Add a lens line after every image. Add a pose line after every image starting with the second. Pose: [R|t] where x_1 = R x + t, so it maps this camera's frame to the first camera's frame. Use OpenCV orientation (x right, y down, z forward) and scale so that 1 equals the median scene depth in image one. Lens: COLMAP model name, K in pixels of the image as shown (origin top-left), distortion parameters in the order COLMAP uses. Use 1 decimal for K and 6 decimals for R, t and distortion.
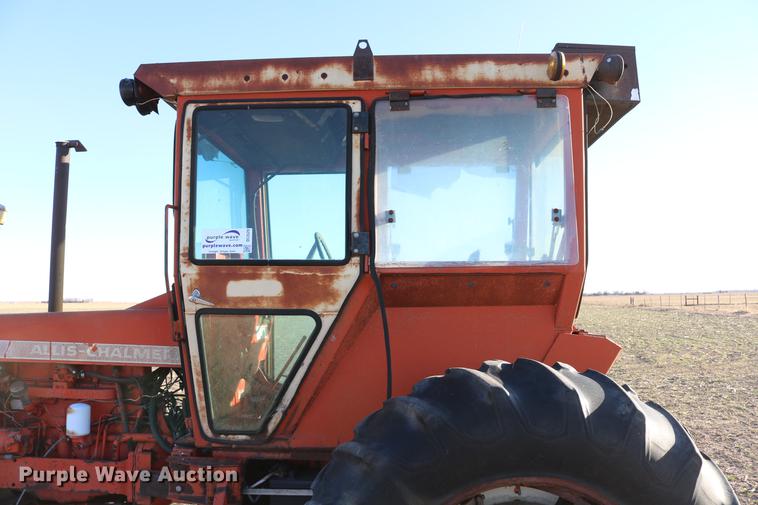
lens RADIAL K [[626.3, 0, 384.7], [0, 626.3, 254.2], [0, 0, 1]] dist [-0.160092, 0.133709]
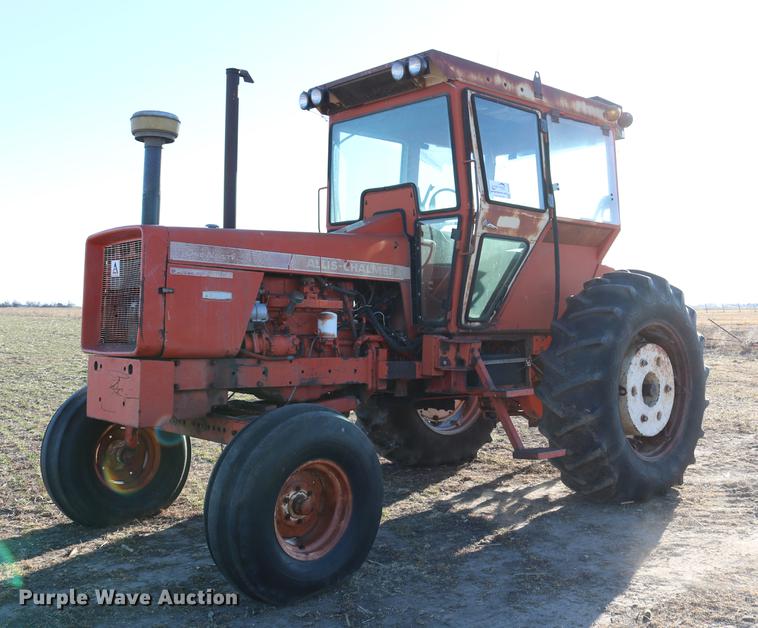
lens RADIAL K [[840.2, 0, 429.4], [0, 840.2, 293.5], [0, 0, 1]] dist [-0.126214, 0.000000]
pose [[0.680552, 0.024920, 0.732276, -1.761305], [-0.060072, 0.997954, 0.021868, 0.186638], [-0.730233, -0.058872, 0.680657, -0.273881]]
